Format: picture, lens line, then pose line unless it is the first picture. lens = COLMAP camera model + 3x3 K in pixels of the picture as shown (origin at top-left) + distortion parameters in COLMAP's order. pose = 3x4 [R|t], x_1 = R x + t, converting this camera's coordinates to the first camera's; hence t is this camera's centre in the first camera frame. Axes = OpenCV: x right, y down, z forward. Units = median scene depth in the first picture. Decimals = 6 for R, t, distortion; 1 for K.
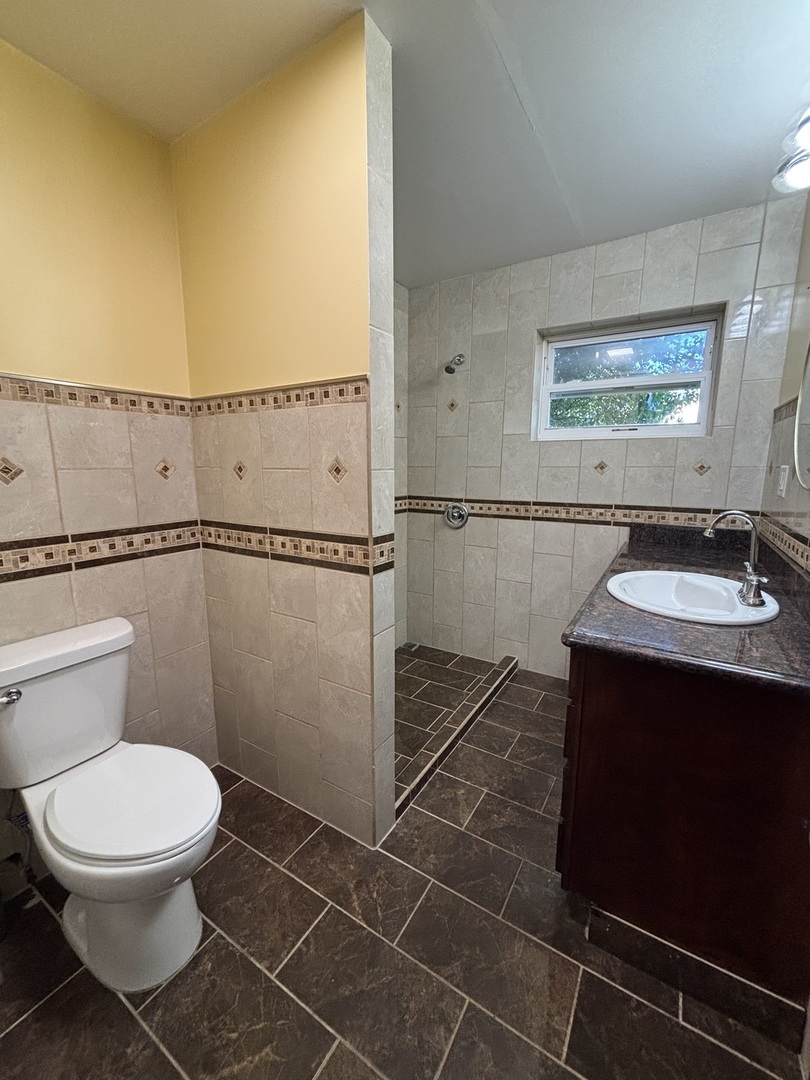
lens RADIAL K [[433.4, 0, 403.8], [0, 433.4, 541.1], [0, 0, 1]] dist [-0.000657, 0.000872]
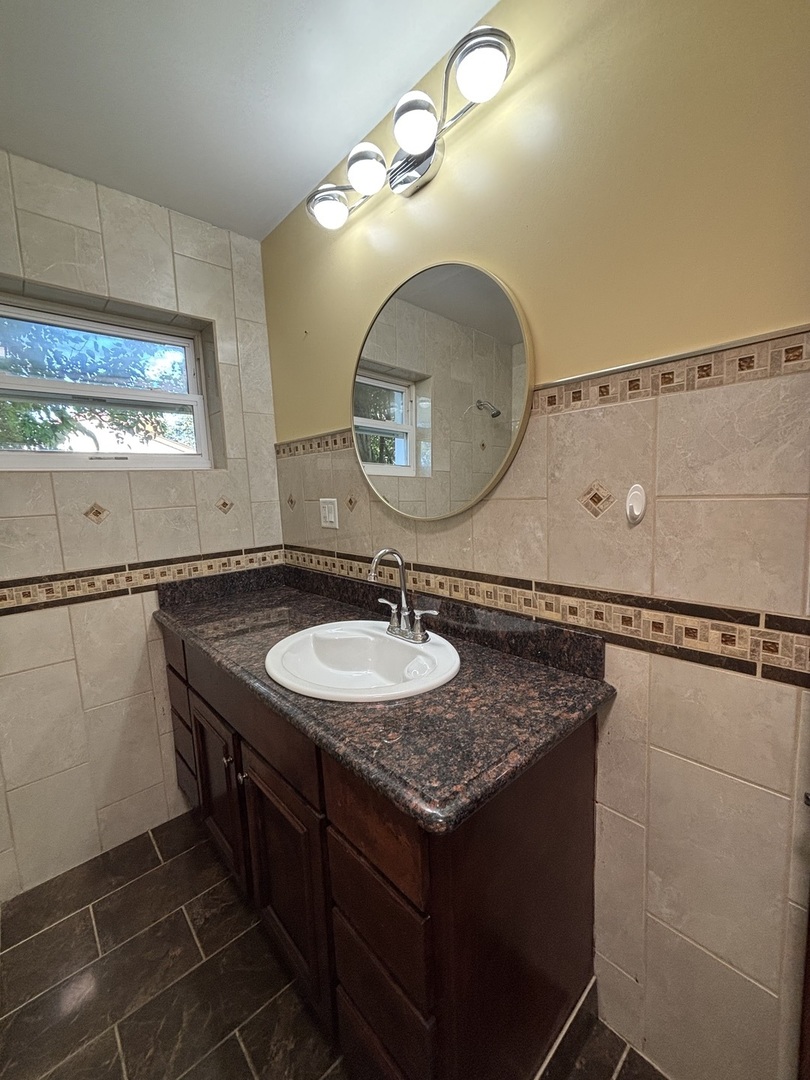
lens RADIAL K [[433.4, 0, 403.8], [0, 433.4, 541.1], [0, 0, 1]] dist [-0.000657, 0.000872]
pose [[0.276812, -0.130931, 0.951962, -0.045999], [0.213669, 0.974259, 0.071866, -0.074574], [-0.936868, 0.183511, 0.297662, 0.368402]]
